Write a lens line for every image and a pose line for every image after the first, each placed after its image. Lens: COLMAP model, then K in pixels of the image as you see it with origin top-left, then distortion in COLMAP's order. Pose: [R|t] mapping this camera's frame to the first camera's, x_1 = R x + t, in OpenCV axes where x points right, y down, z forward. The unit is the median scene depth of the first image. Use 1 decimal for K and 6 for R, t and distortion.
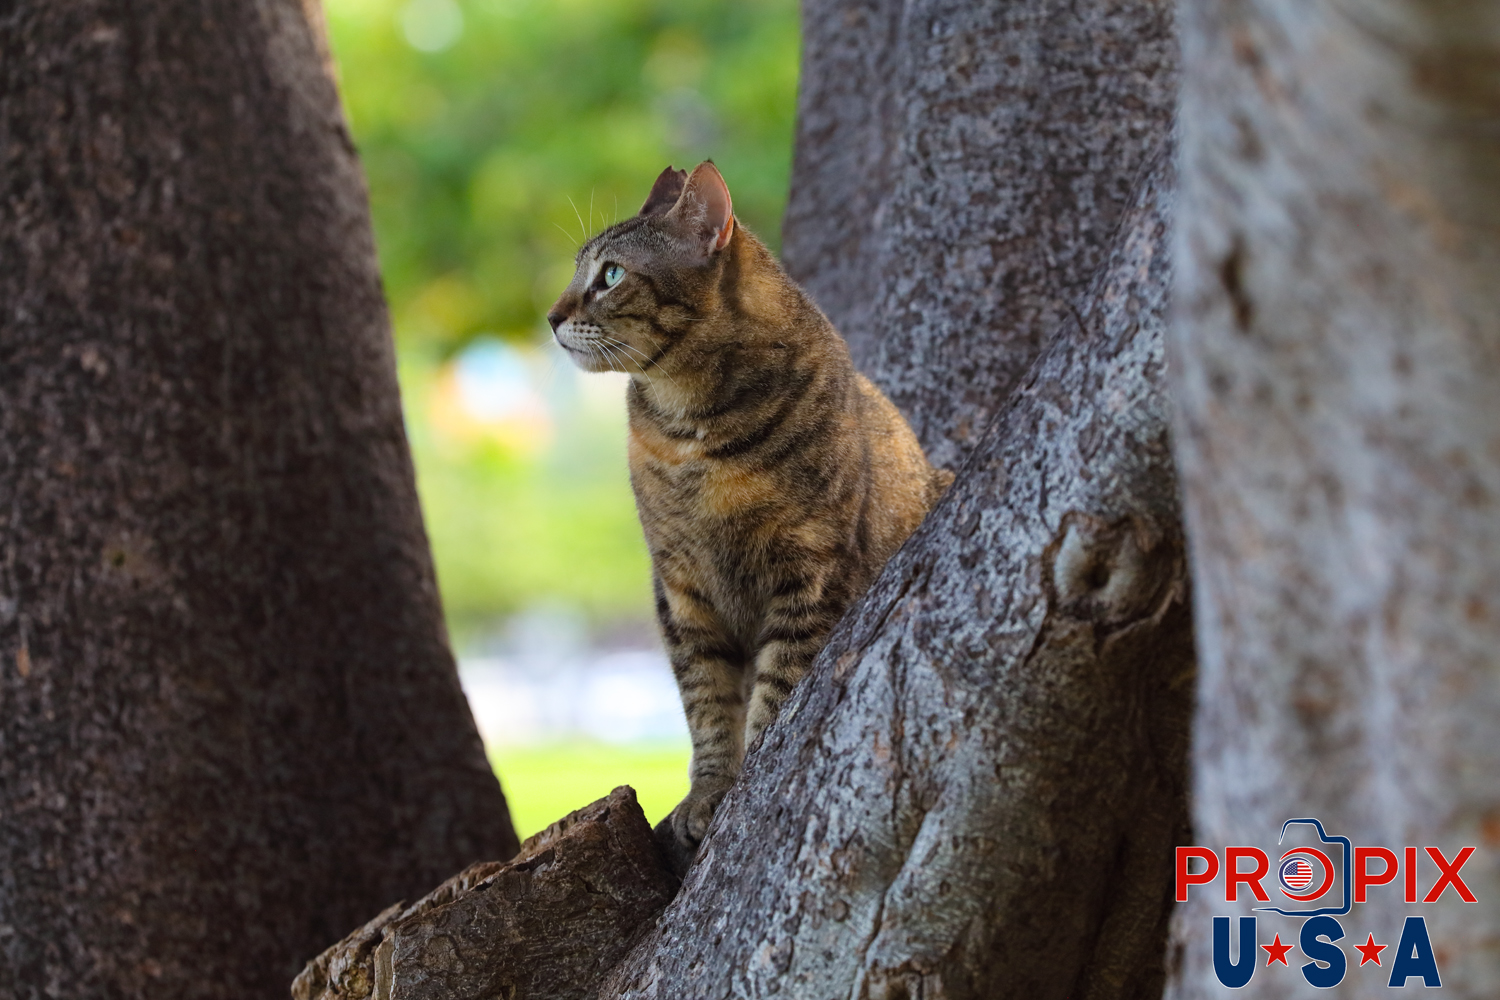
lens RADIAL K [[8063.9, 0, 750.0], [0, 8063.9, 500.0], [0, 0, 1]] dist [-0.063649, -5.103163]
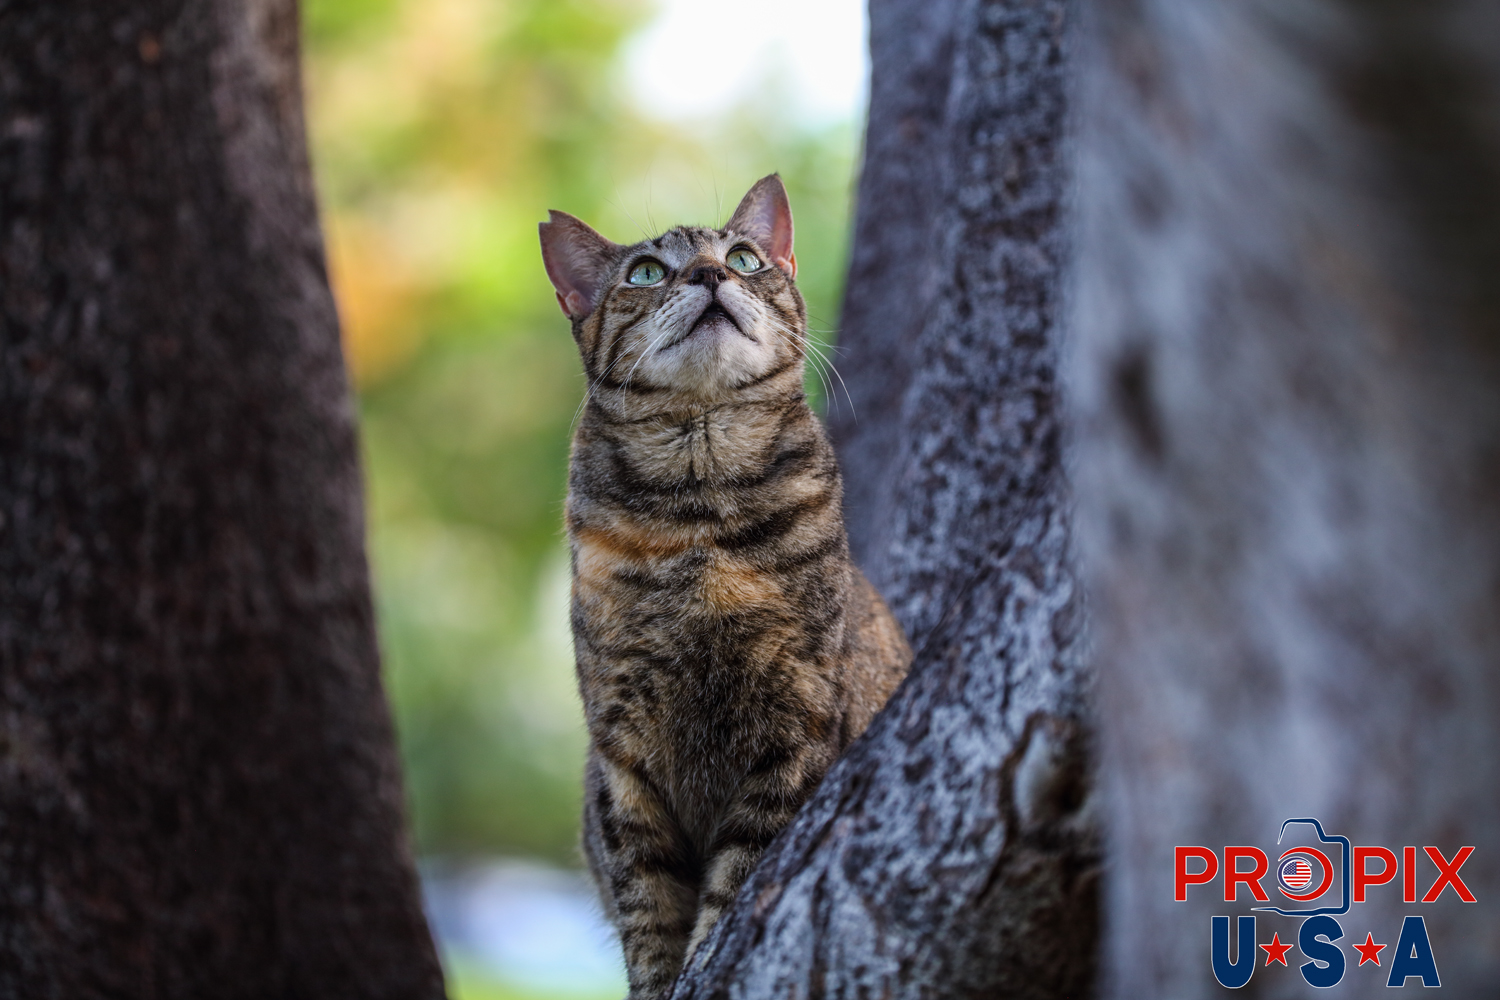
lens RADIAL K [[8063.9, 0, 750.0], [0, 8063.9, 500.0], [0, 0, 1]] dist [-0.063649, -5.103163]
pose [[0.998533, 0.028312, -0.046165, 0.046186], [-0.029606, 0.999181, -0.027584, 0.003071], [0.045347, 0.028910, 0.998553, 0.205557]]
